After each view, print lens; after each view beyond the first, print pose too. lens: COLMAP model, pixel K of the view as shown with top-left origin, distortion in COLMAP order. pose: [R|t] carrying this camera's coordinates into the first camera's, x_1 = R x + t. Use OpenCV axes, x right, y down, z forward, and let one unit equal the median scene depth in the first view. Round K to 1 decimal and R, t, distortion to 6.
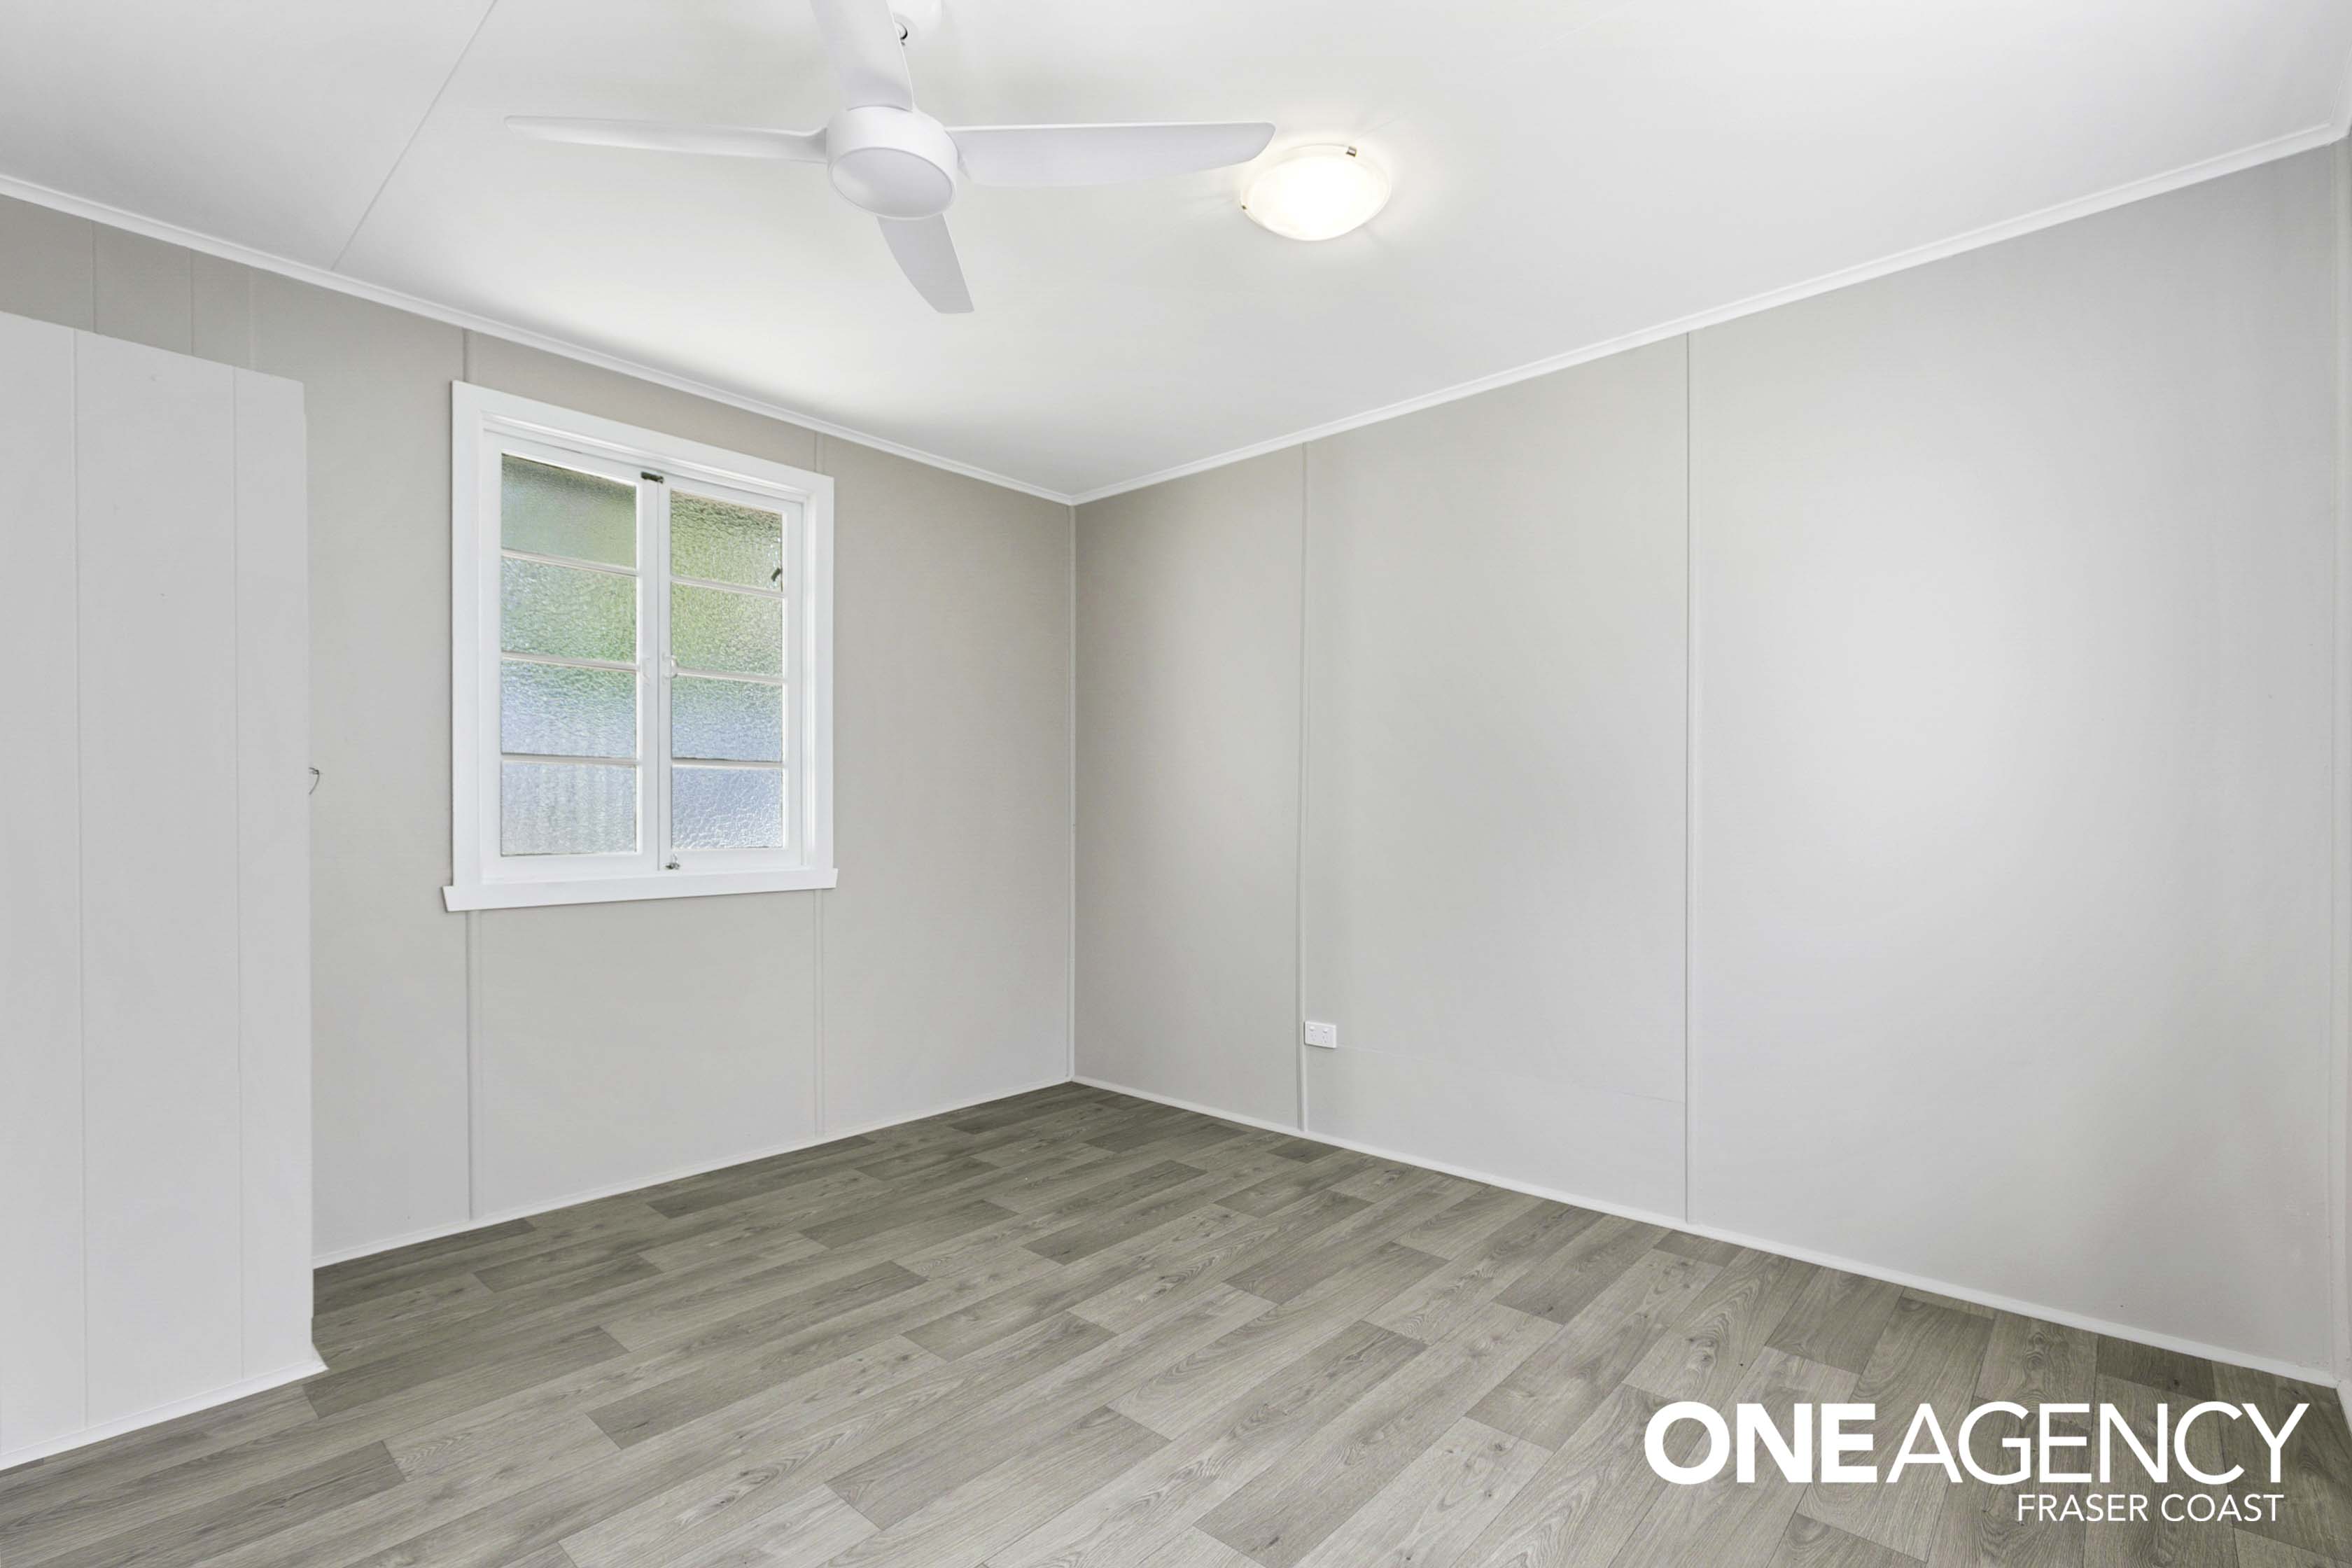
lens RADIAL K [[1067.1, 0, 1176.6], [0, 1067.1, 780.0], [0, 0, 1]] dist [0.003269, 0.002028]
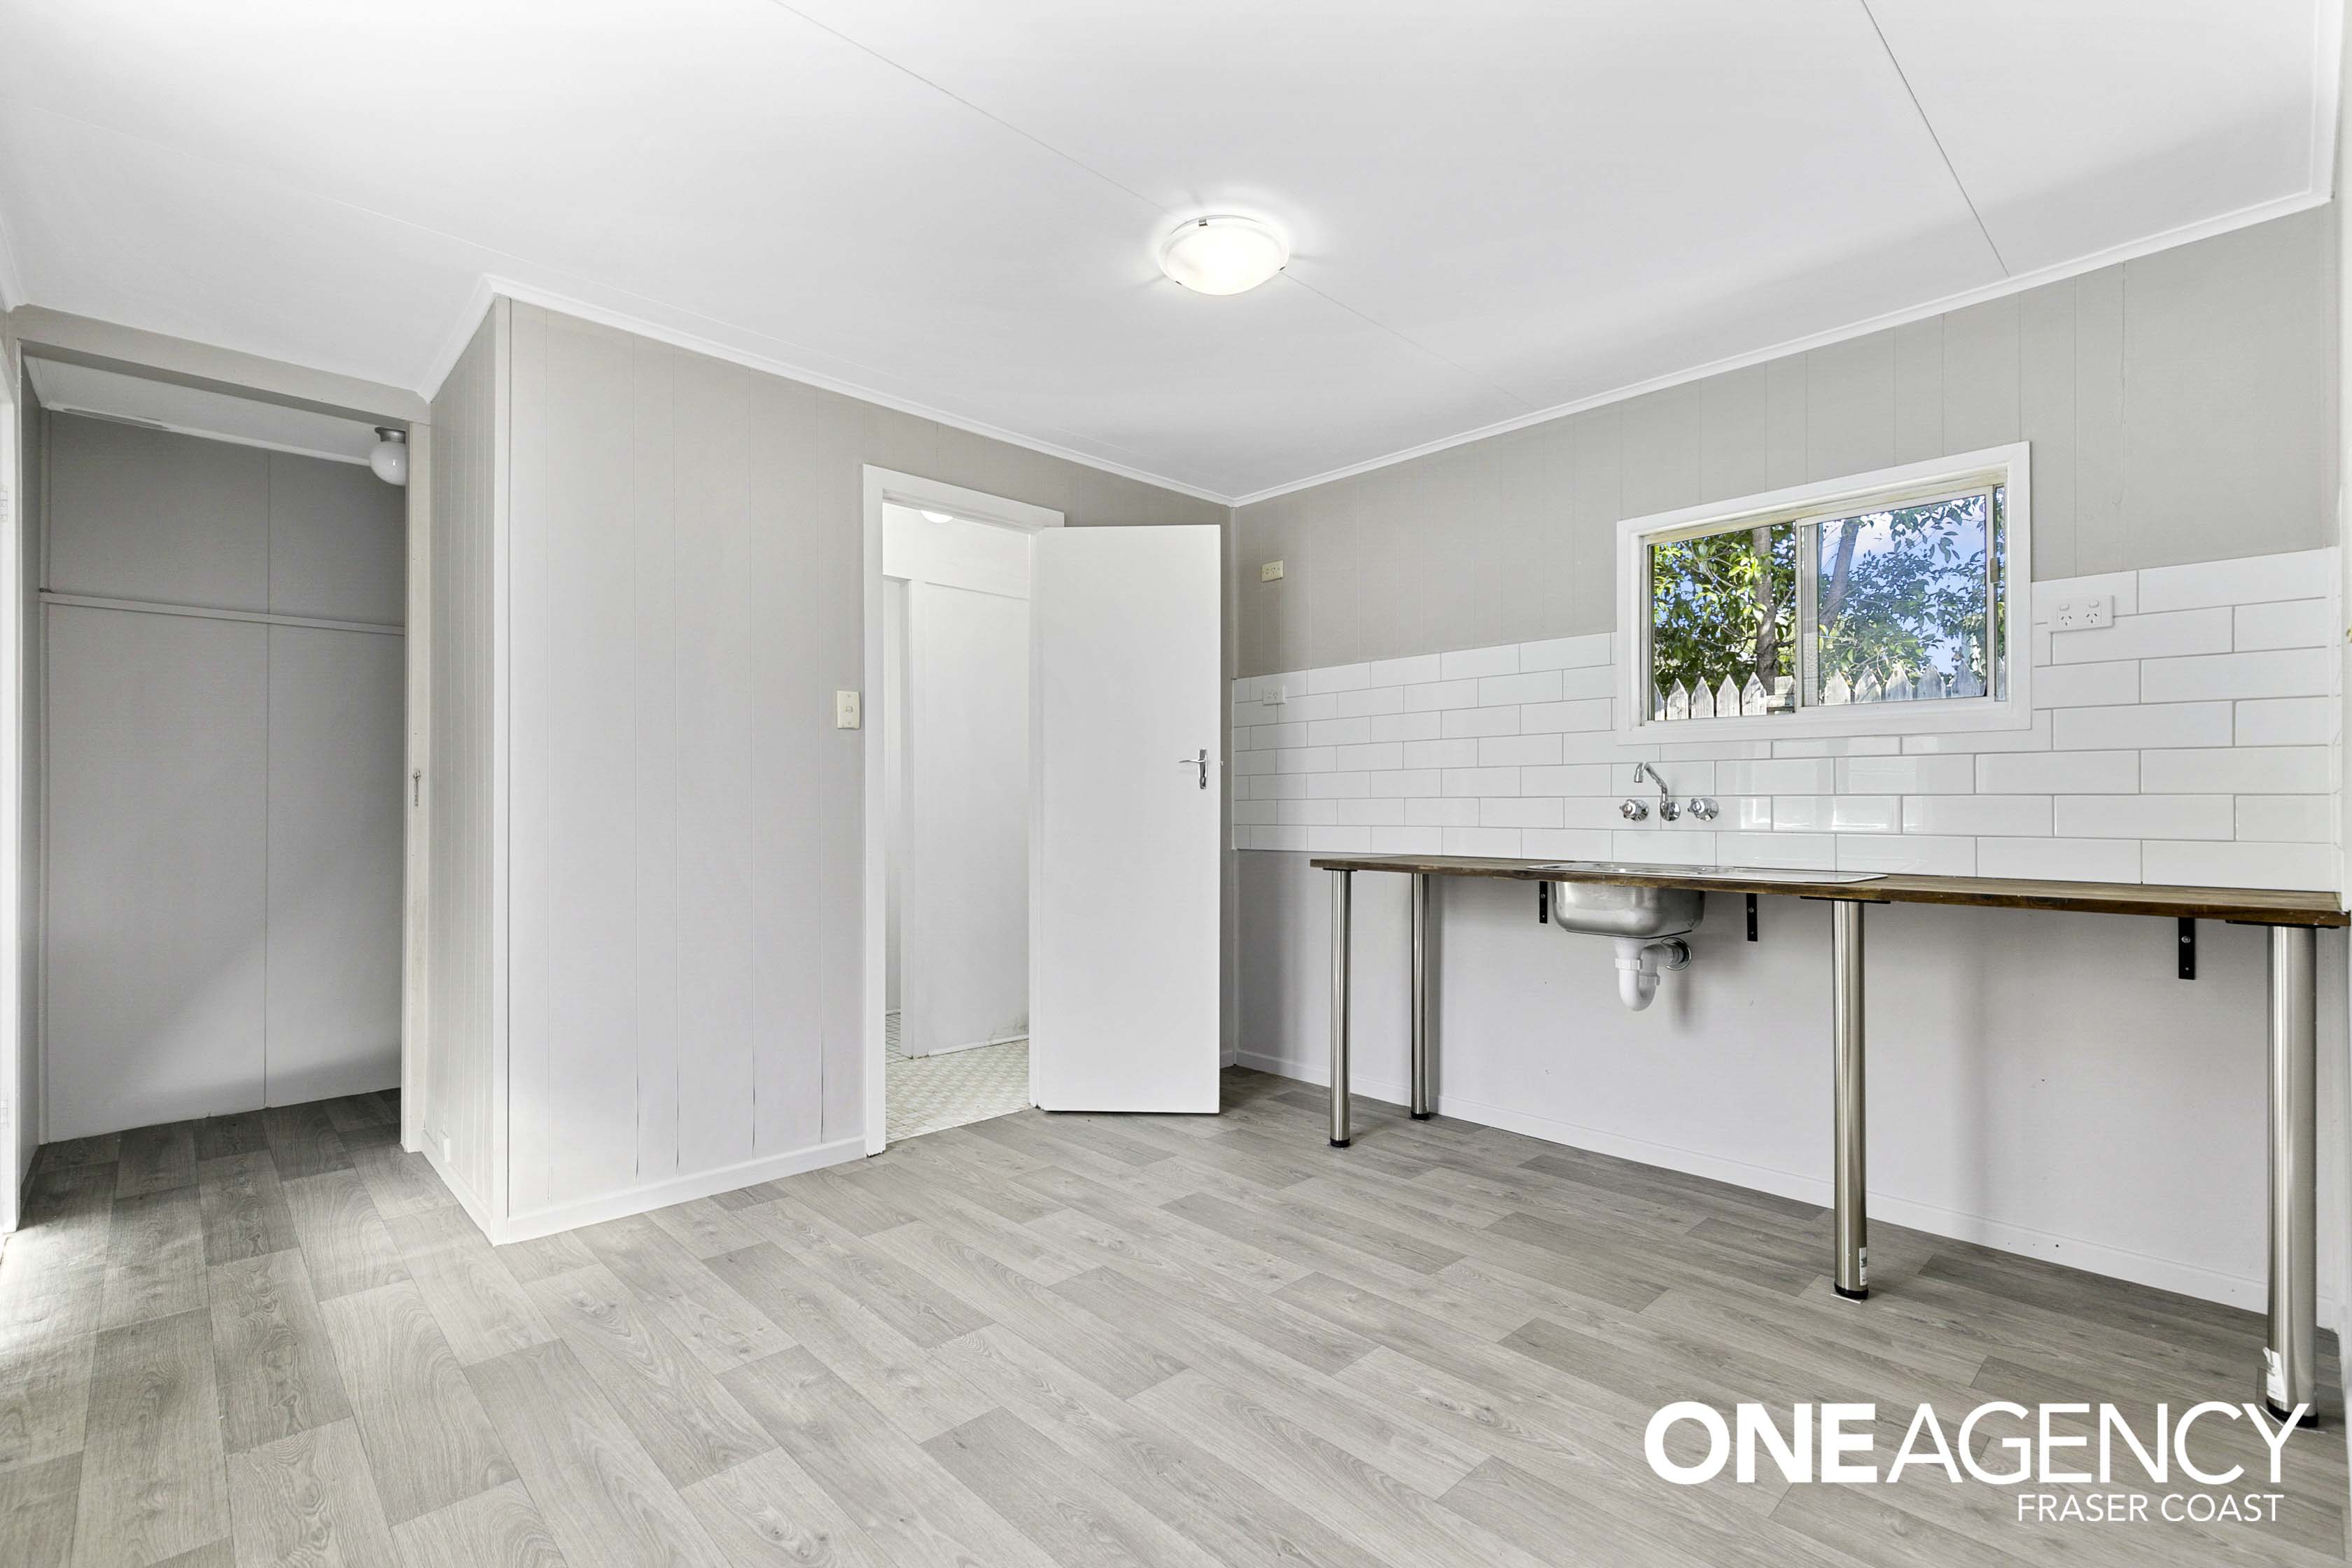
lens RADIAL K [[1067.1, 0, 1177.9], [0, 1067.1, 806.6], [0, 0, 1]] dist [0.003269, 0.002028]
pose [[-0.078163, -0.001764, -0.996939, 0.708320], [0.031467, 0.999496, -0.004236, 0.028798], [0.996444, -0.031701, -0.078068, 0.788797]]
